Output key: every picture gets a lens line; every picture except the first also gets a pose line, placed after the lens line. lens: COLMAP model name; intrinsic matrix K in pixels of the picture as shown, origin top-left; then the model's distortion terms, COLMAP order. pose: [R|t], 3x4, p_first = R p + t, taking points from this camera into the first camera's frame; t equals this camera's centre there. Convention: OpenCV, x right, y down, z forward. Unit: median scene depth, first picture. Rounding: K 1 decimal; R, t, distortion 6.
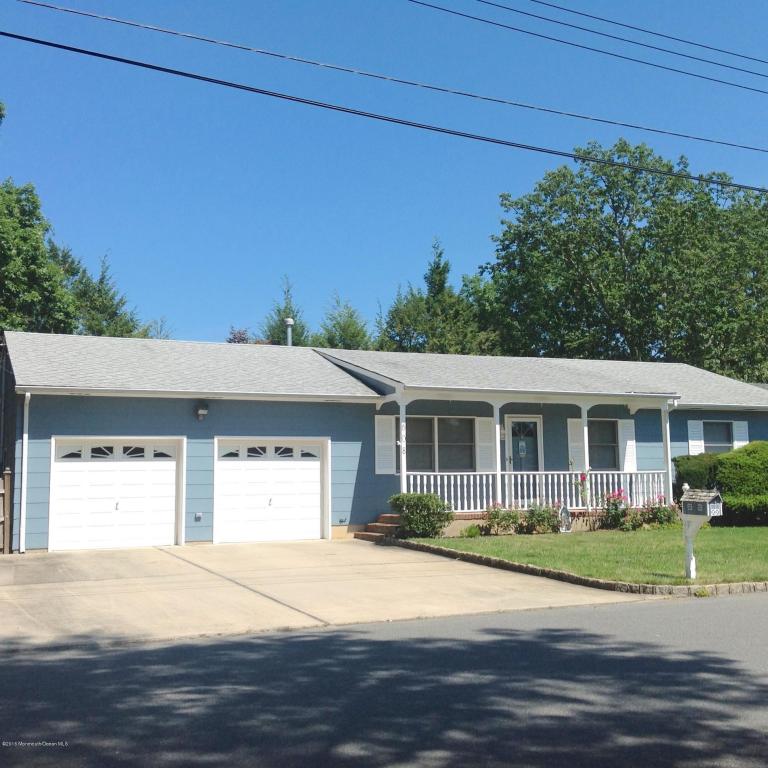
lens RADIAL K [[953.5, 0, 384.0], [0, 953.5, 384.0], [0, 0, 1]] dist [0.120435, -0.323122]
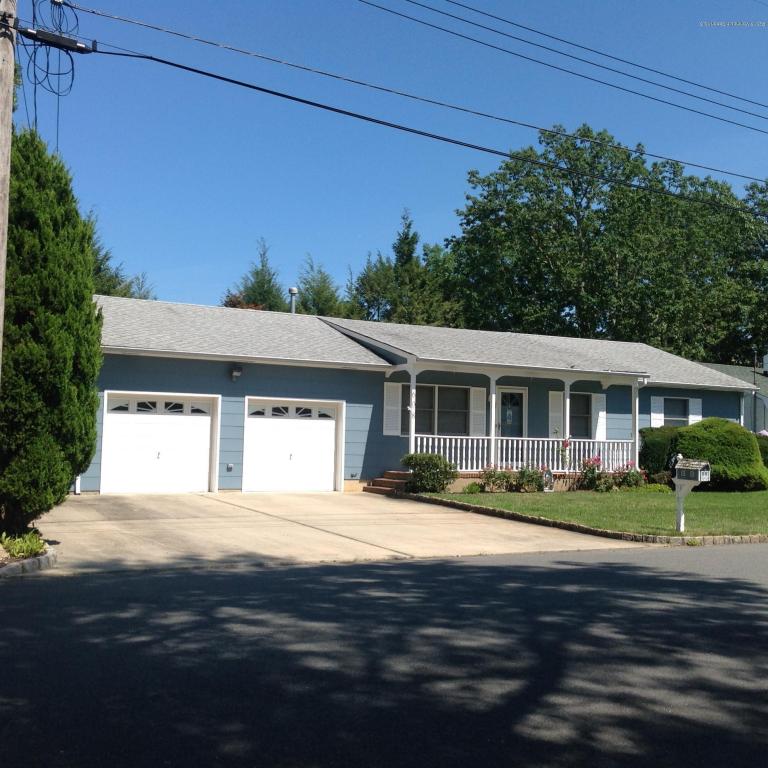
lens RADIAL K [[953.5, 0, 384.0], [0, 953.5, 384.0], [0, 0, 1]] dist [0.120435, -0.323122]
pose [[0.996181, 0.040242, 0.077484, -0.093189], [-0.043587, 0.998168, 0.041968, -0.011354], [-0.075653, -0.045185, 0.996110, -0.104325]]
